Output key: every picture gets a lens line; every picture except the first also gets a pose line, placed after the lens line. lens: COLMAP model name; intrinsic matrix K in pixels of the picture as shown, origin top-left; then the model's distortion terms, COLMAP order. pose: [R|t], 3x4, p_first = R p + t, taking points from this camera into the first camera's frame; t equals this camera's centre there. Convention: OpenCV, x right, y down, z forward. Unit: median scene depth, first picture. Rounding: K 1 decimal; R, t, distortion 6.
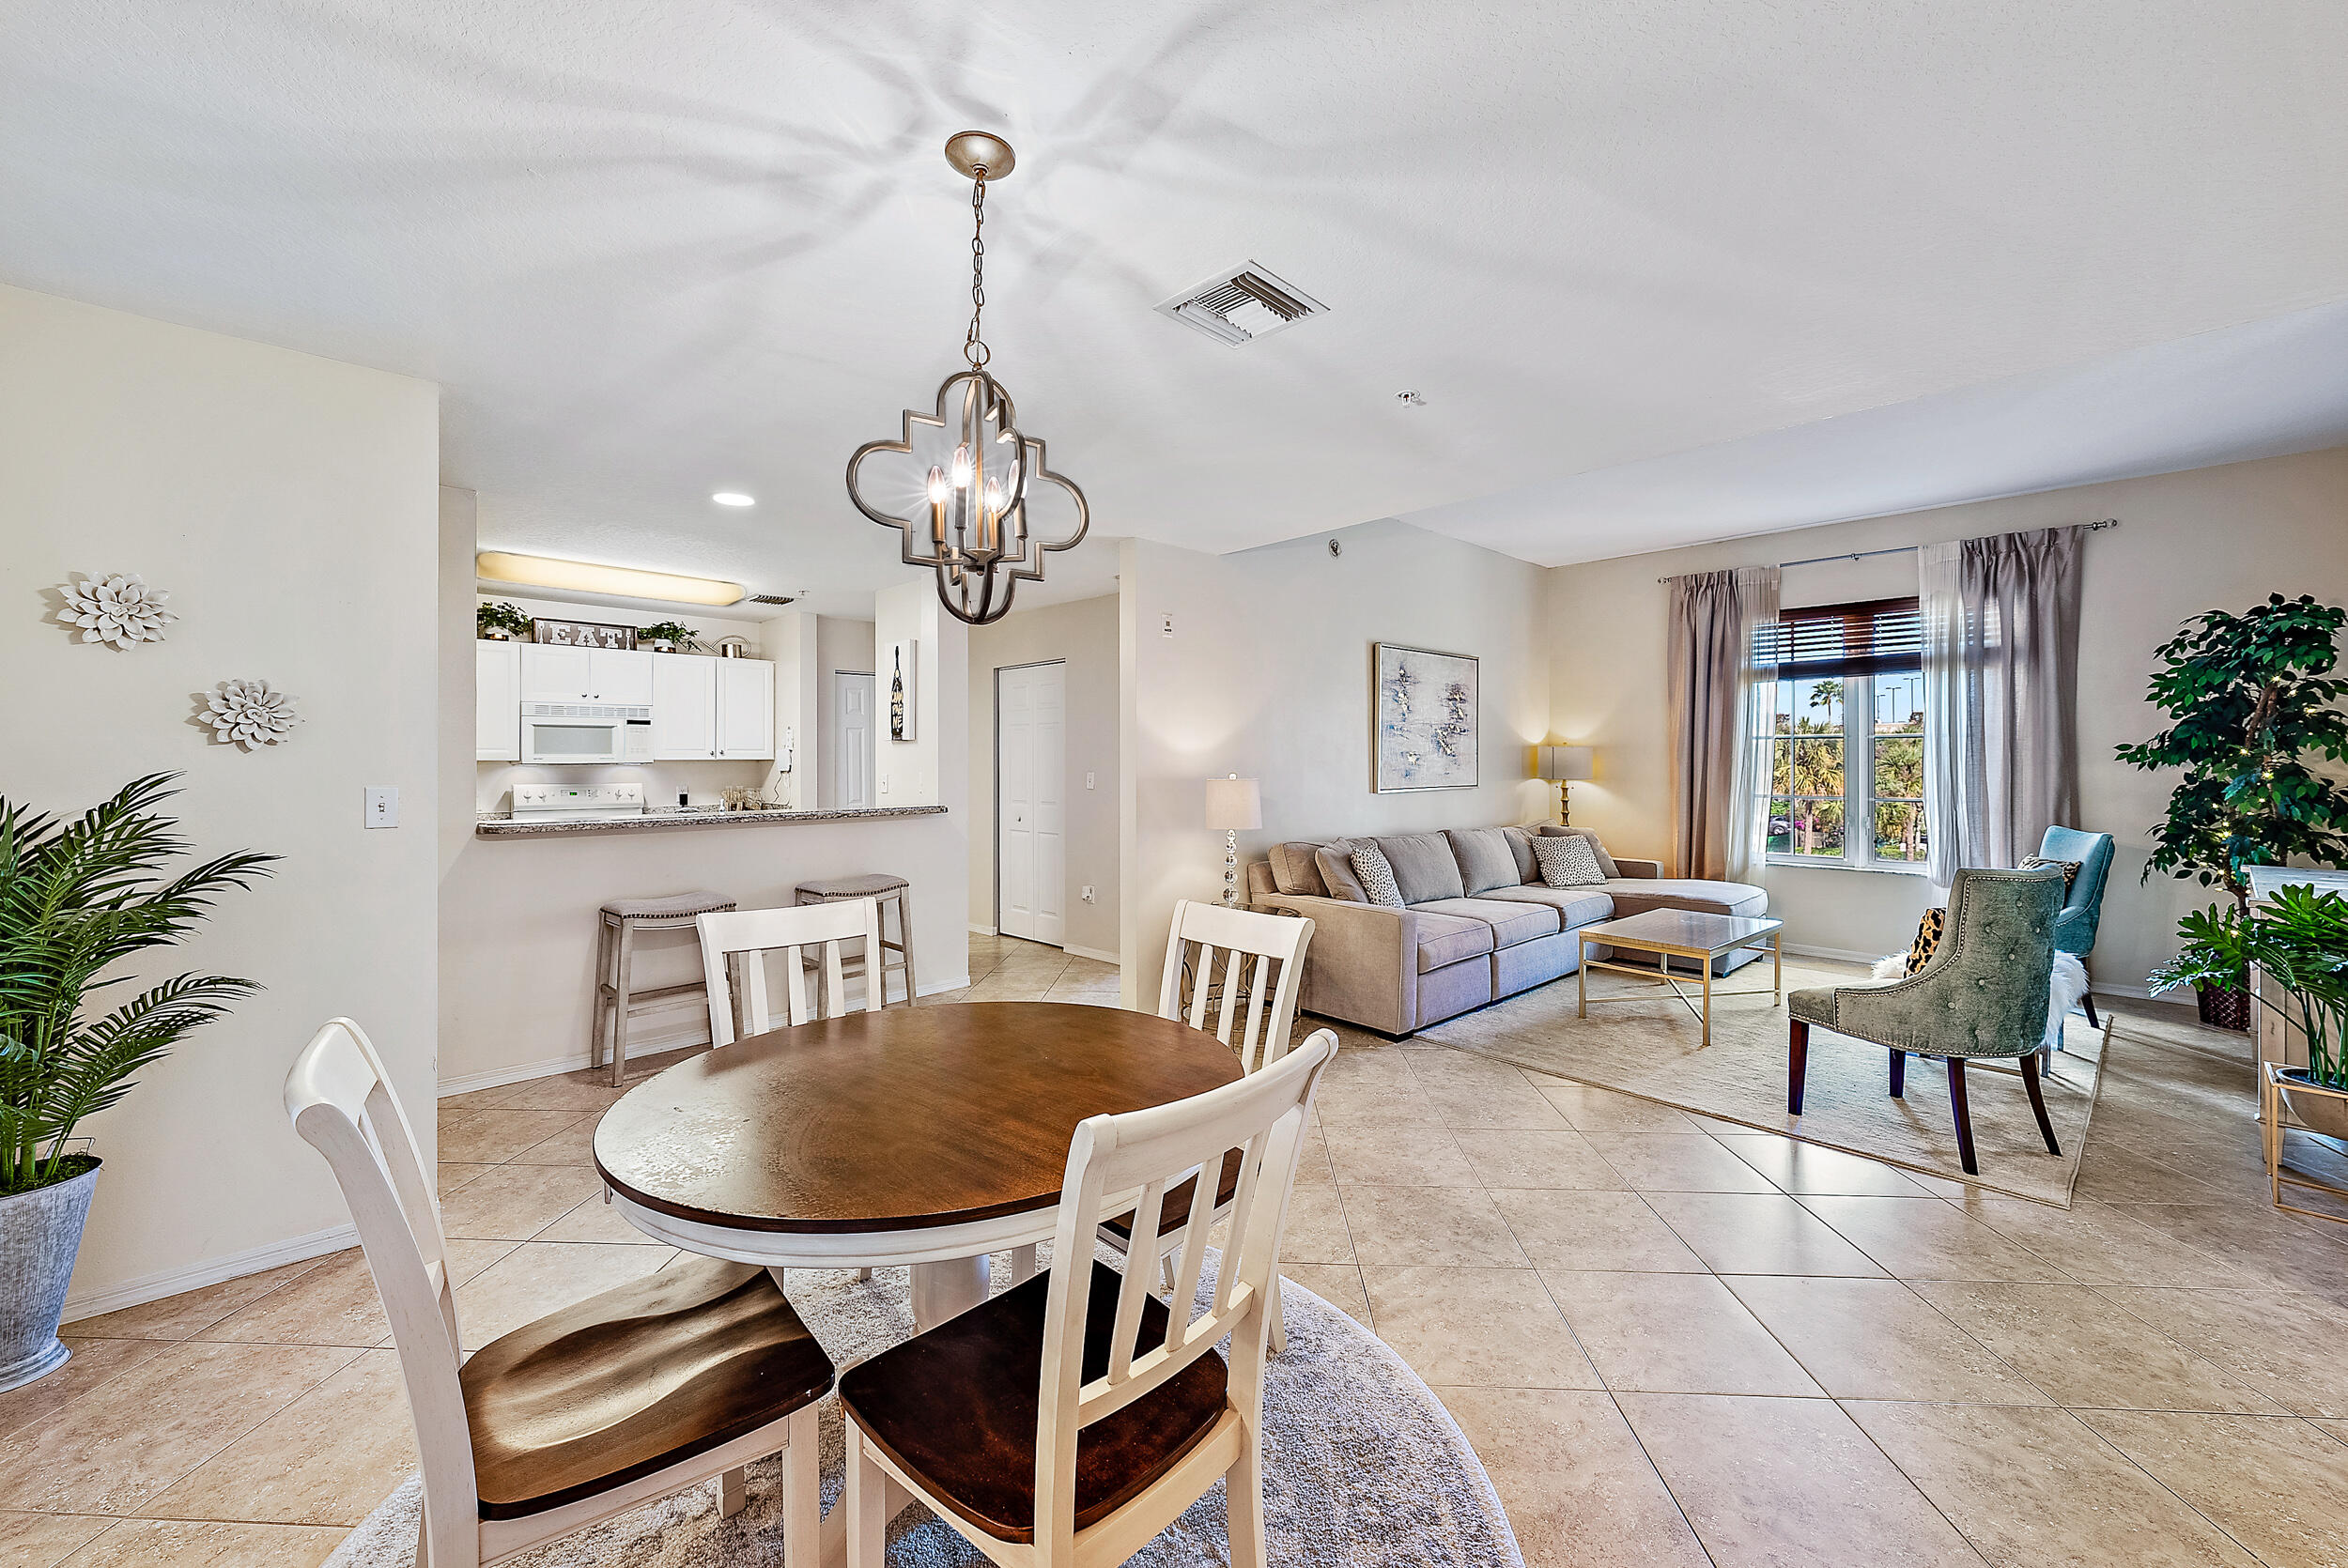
lens RADIAL K [[932.2, 0, 1171.9], [0, 932.2, 766.5], [0, 0, 1]] dist [0.003567, -0.000110]
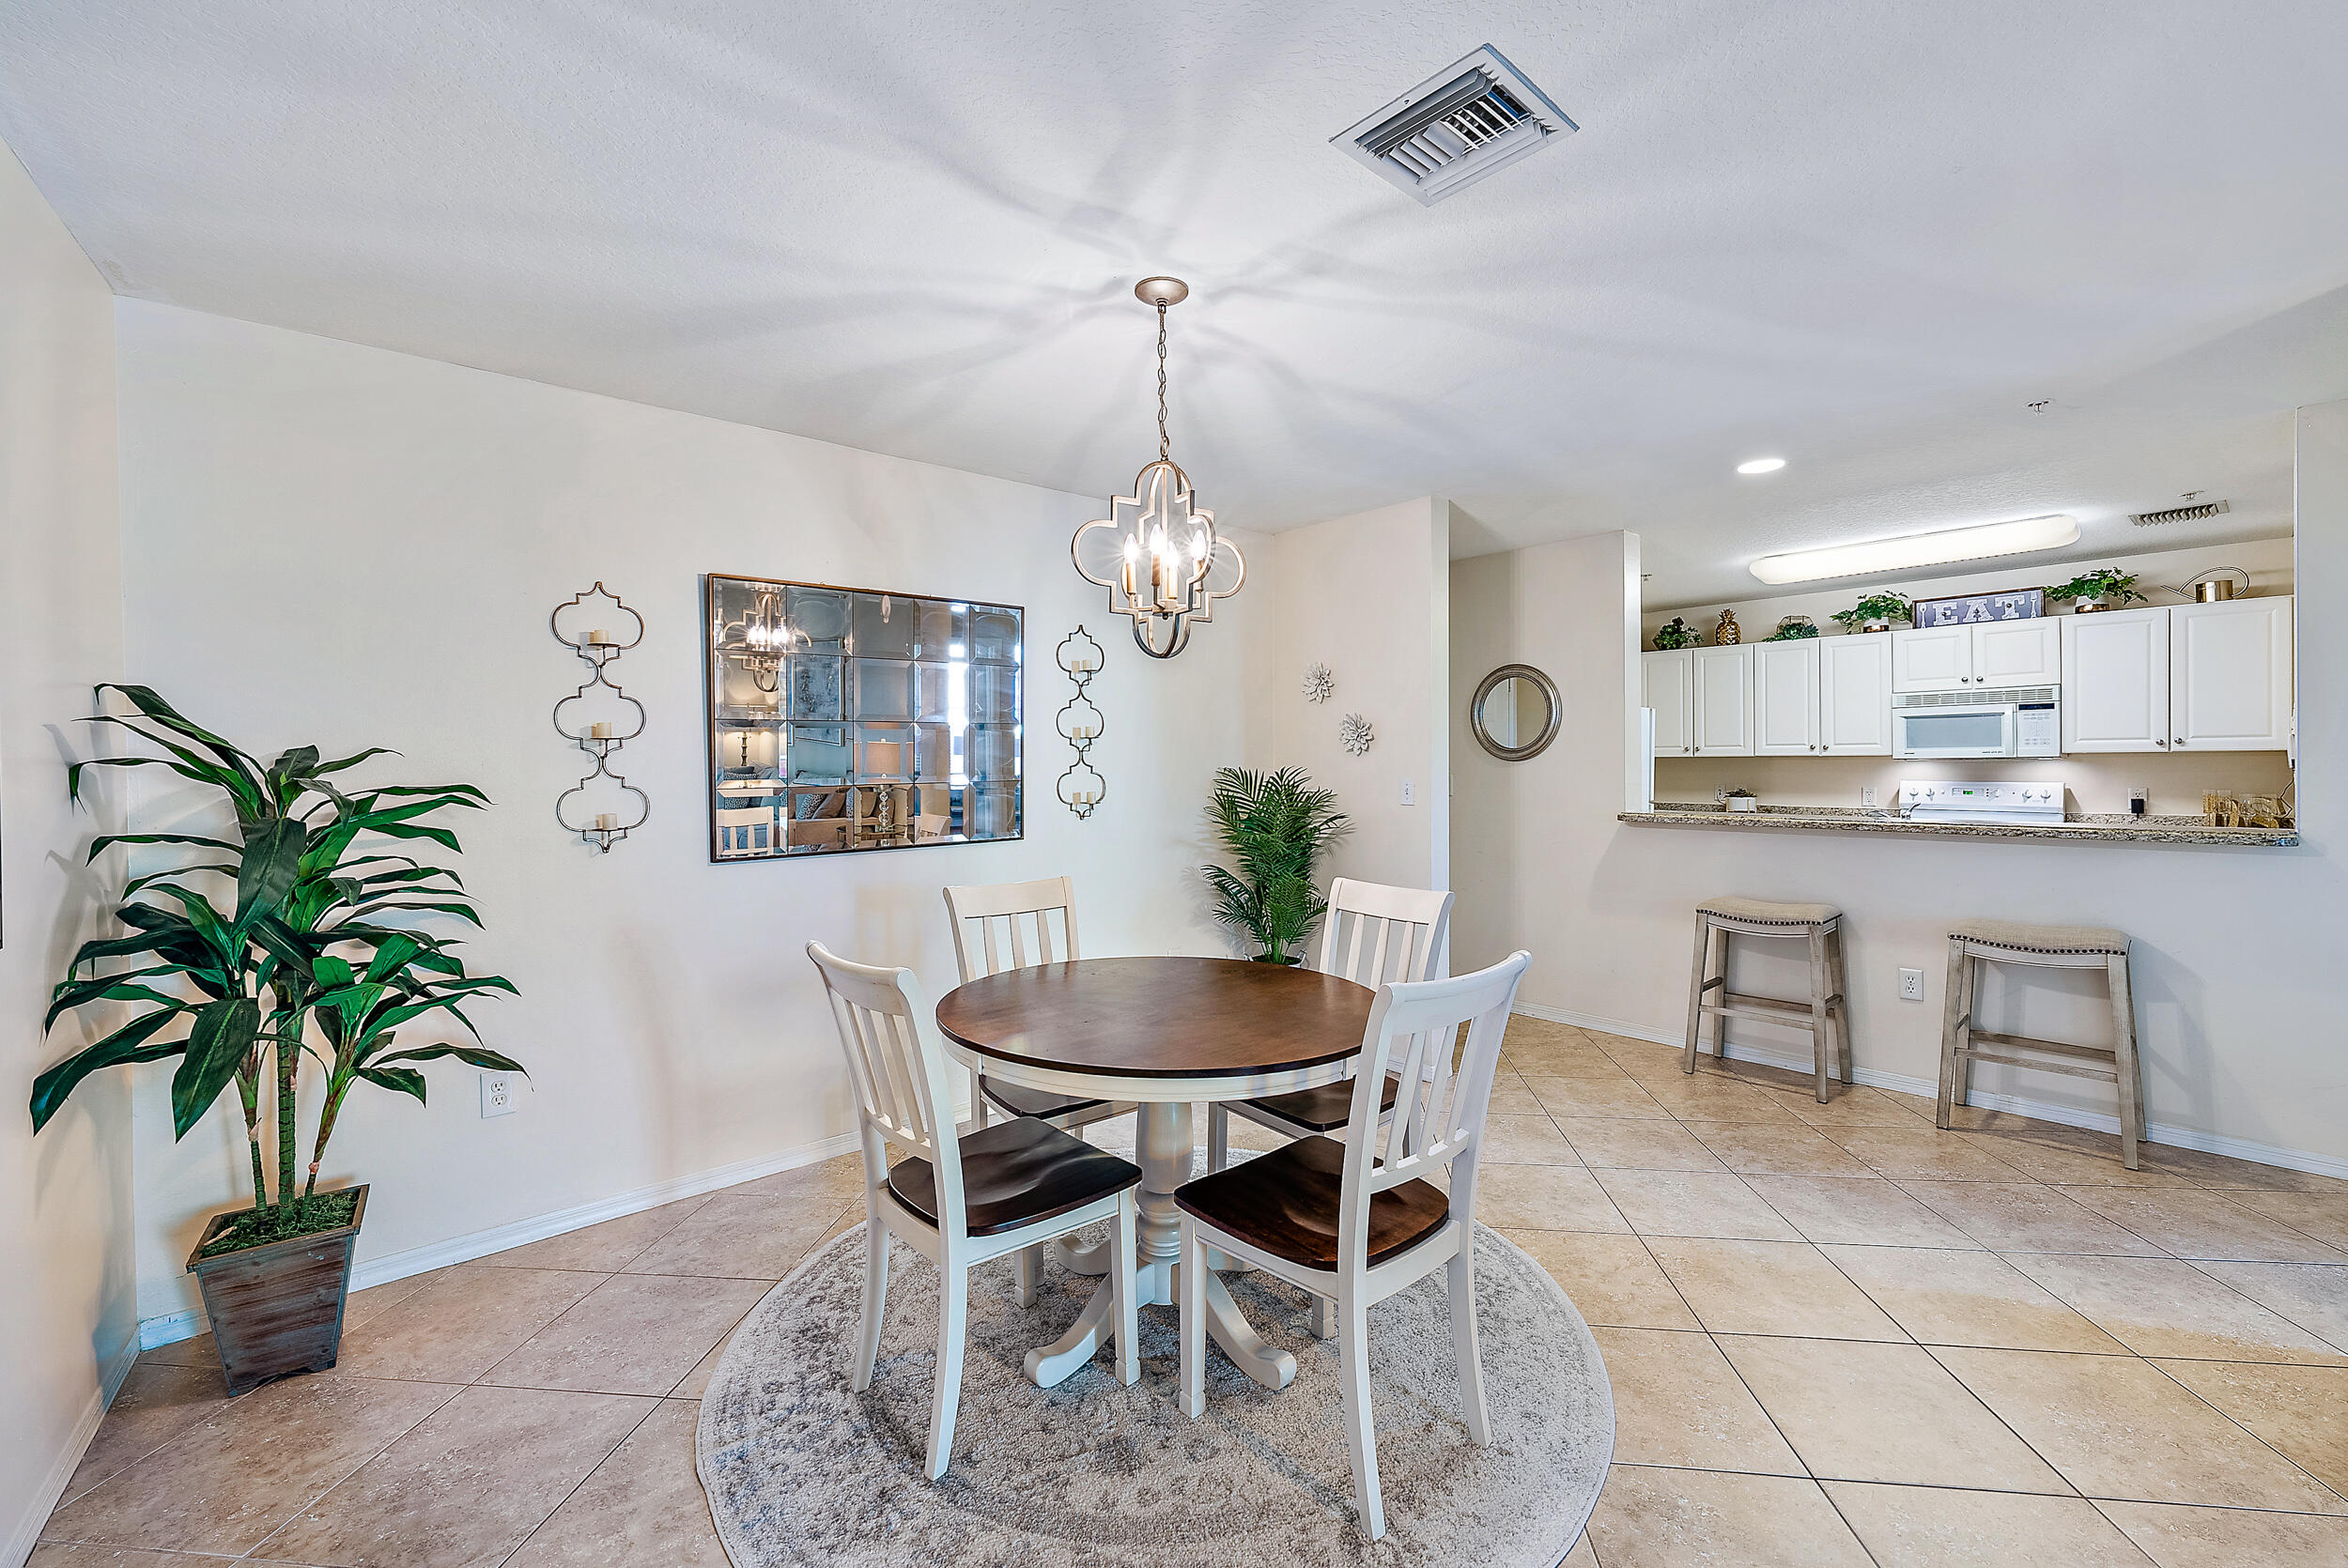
lens RADIAL K [[955.1, 0, 1156.3], [0, 955.1, 776.1], [0, 0, 1]] dist [0.000153, -0.000113]
pose [[-0.077460, 0.014681, -0.996887, 0.318645], [0.004895, 0.999885, 0.014345, -0.002780], [0.996983, -0.003769, -0.077523, 0.314706]]
